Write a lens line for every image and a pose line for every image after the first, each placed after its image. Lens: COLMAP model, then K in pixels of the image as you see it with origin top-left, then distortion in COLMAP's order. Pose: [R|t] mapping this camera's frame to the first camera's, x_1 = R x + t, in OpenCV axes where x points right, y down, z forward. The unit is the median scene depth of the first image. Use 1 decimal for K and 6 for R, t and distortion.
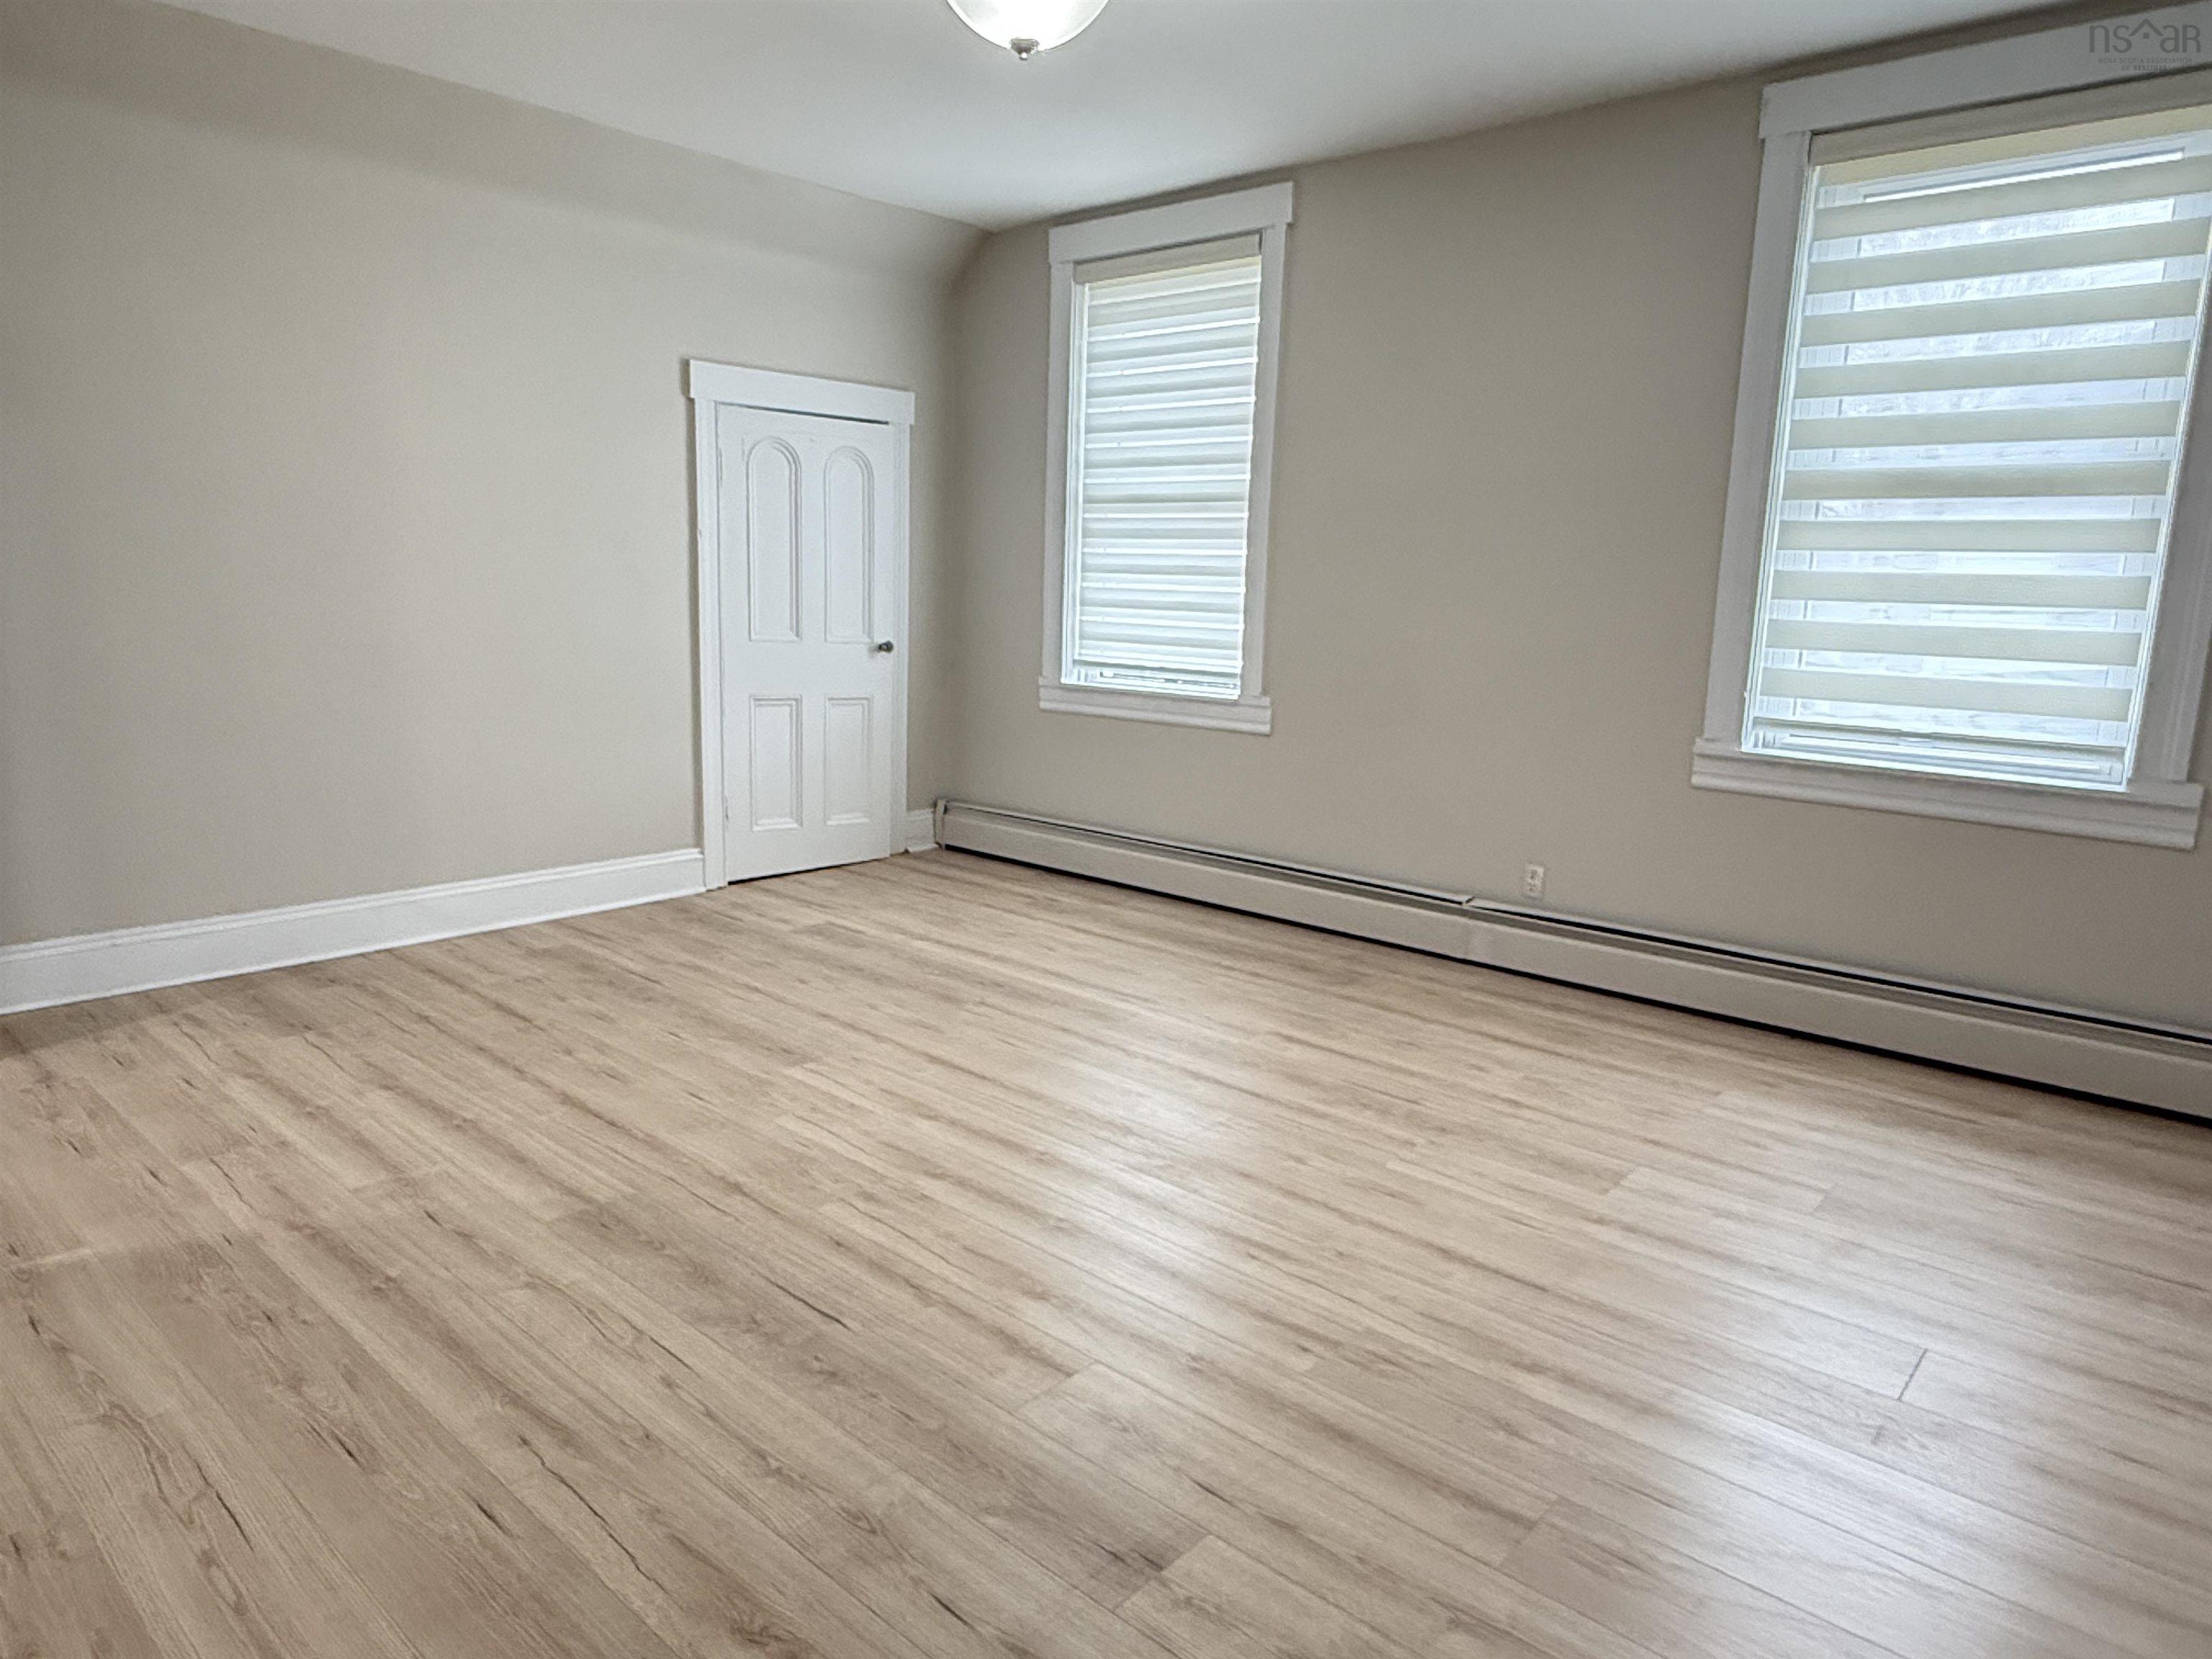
lens RADIAL K [[1354.6, 0, 1103.1], [0, 1354.6, 825.2], [0, 0, 1]] dist [-0.000847, 0.002138]
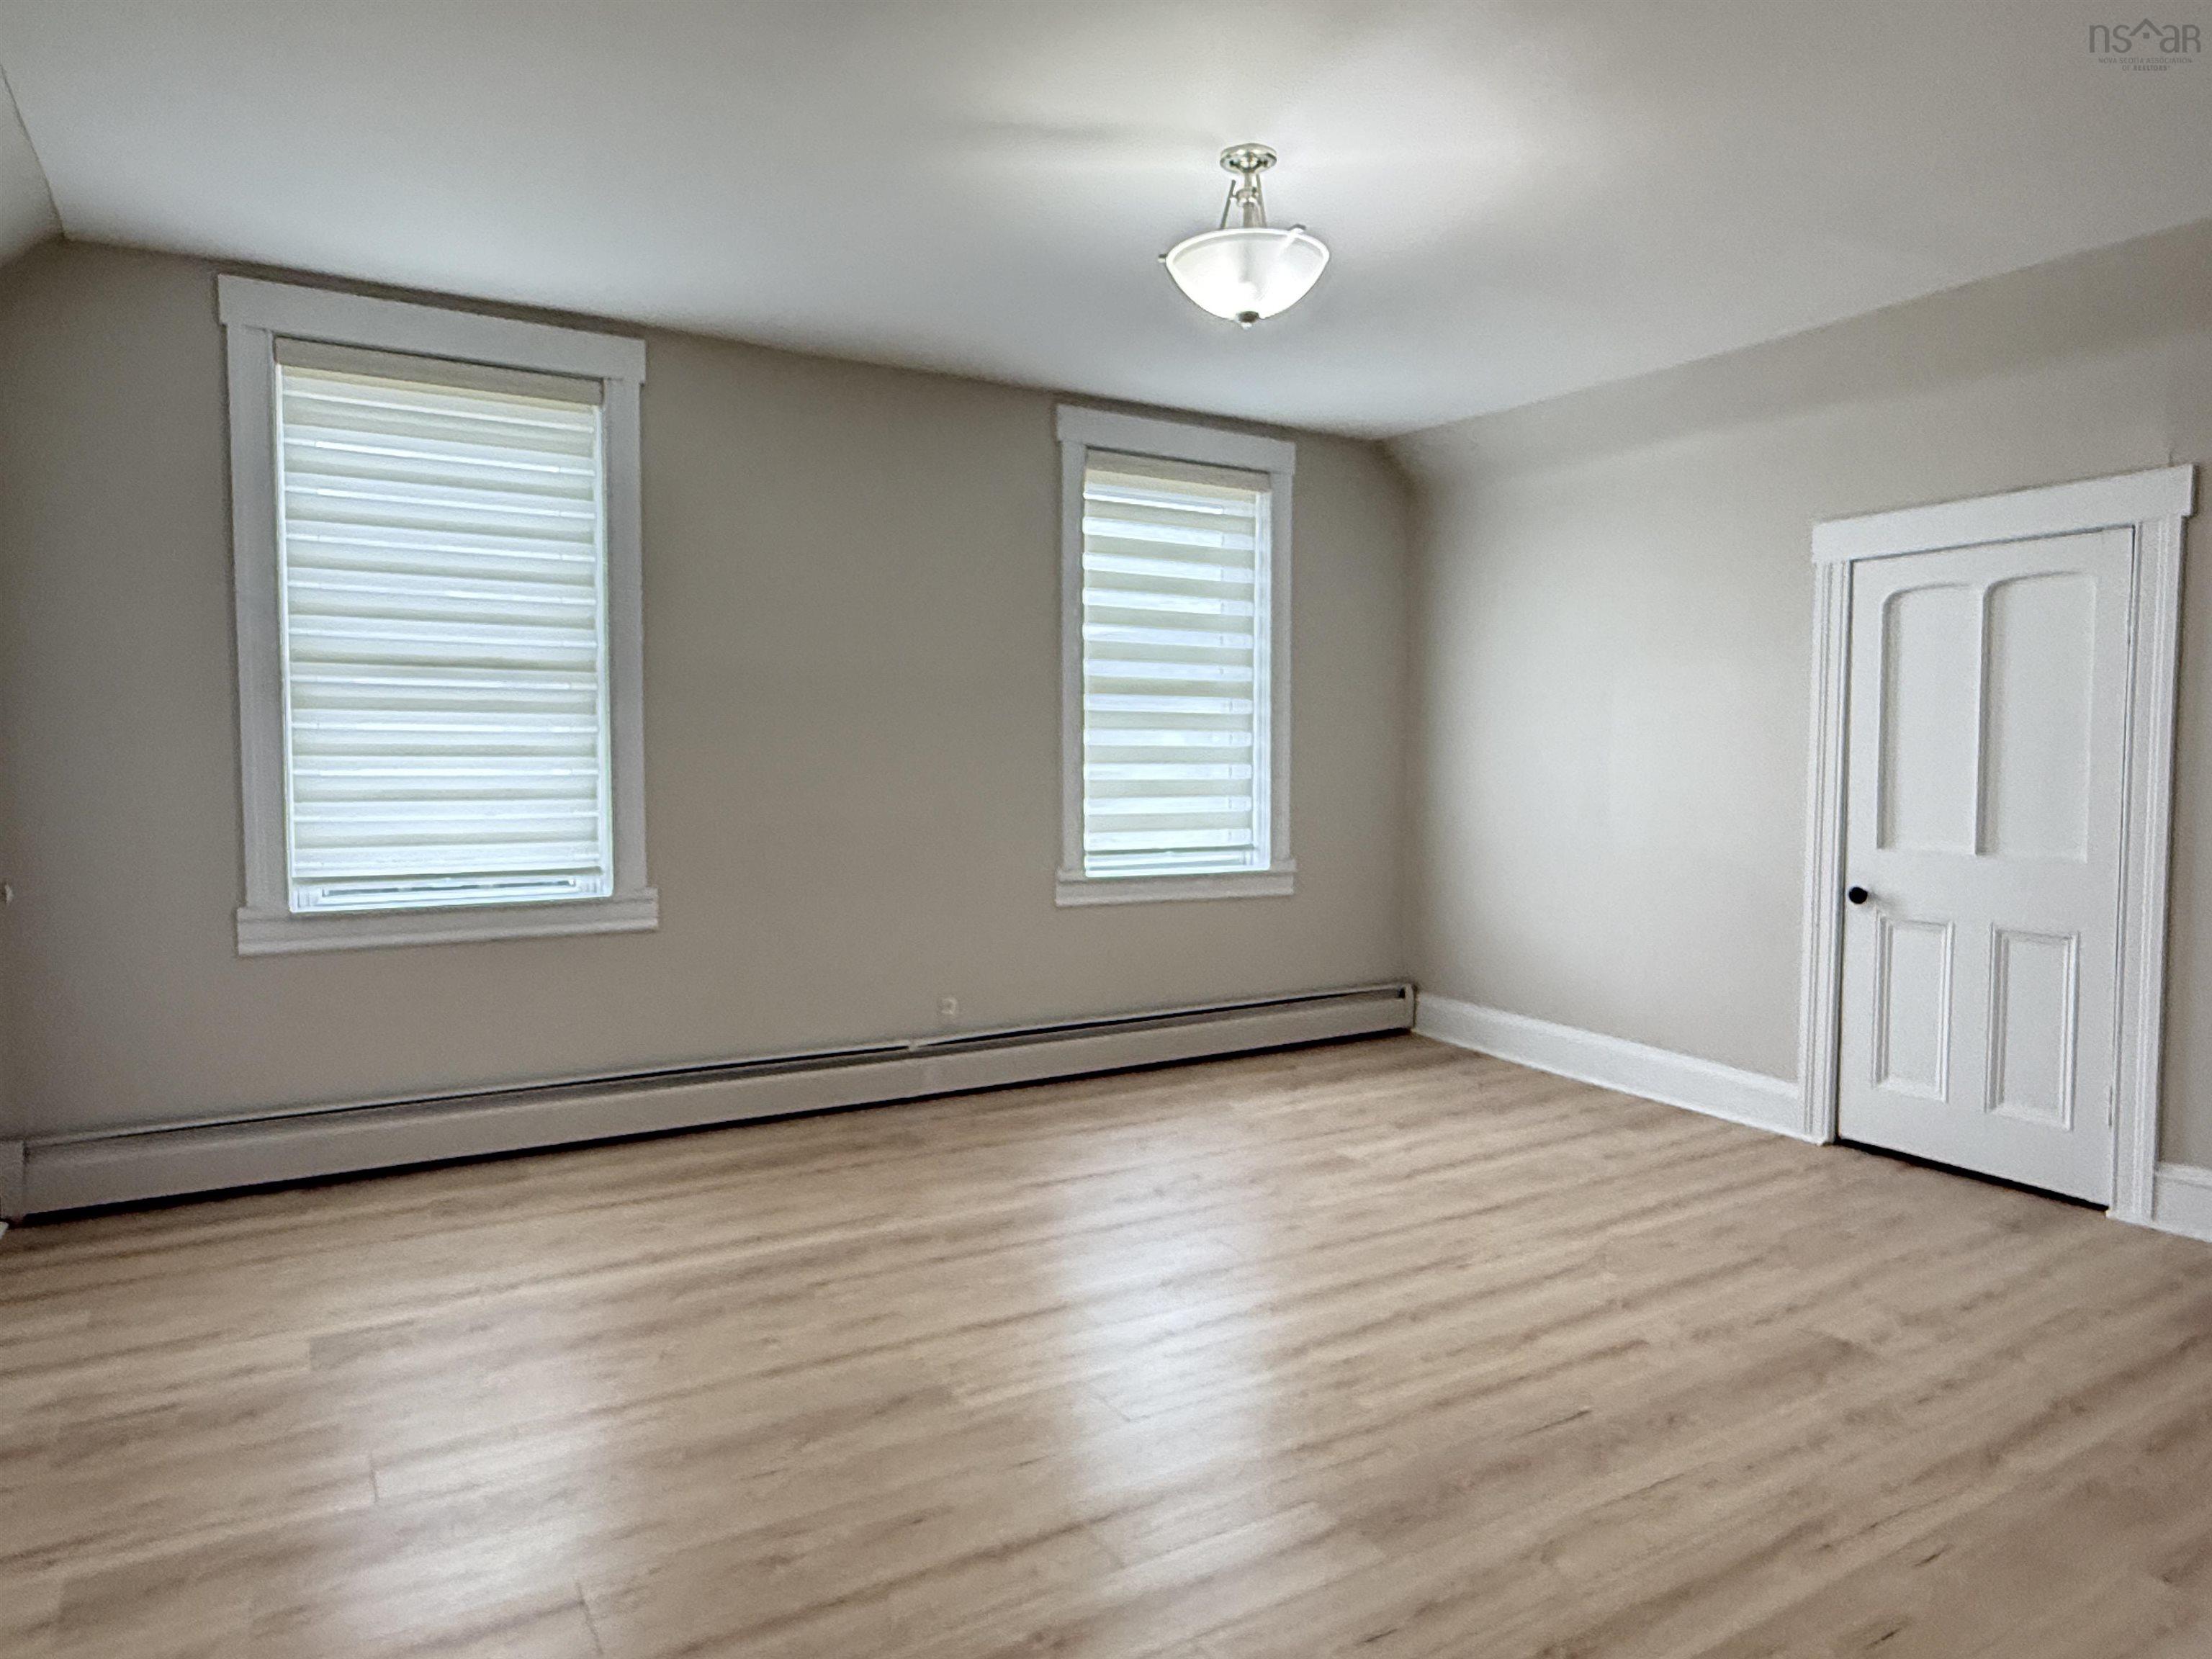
lens RADIAL K [[1354.6, 0, 1103.1], [0, 1354.6, 825.2], [0, 0, 1]] dist [-0.000847, 0.002138]
pose [[0.309251, -0.078635, 0.947724, -0.765646], [0.172993, 0.984599, 0.025246, -0.128803], [-0.935114, 0.156142, 0.318091, 0.516233]]
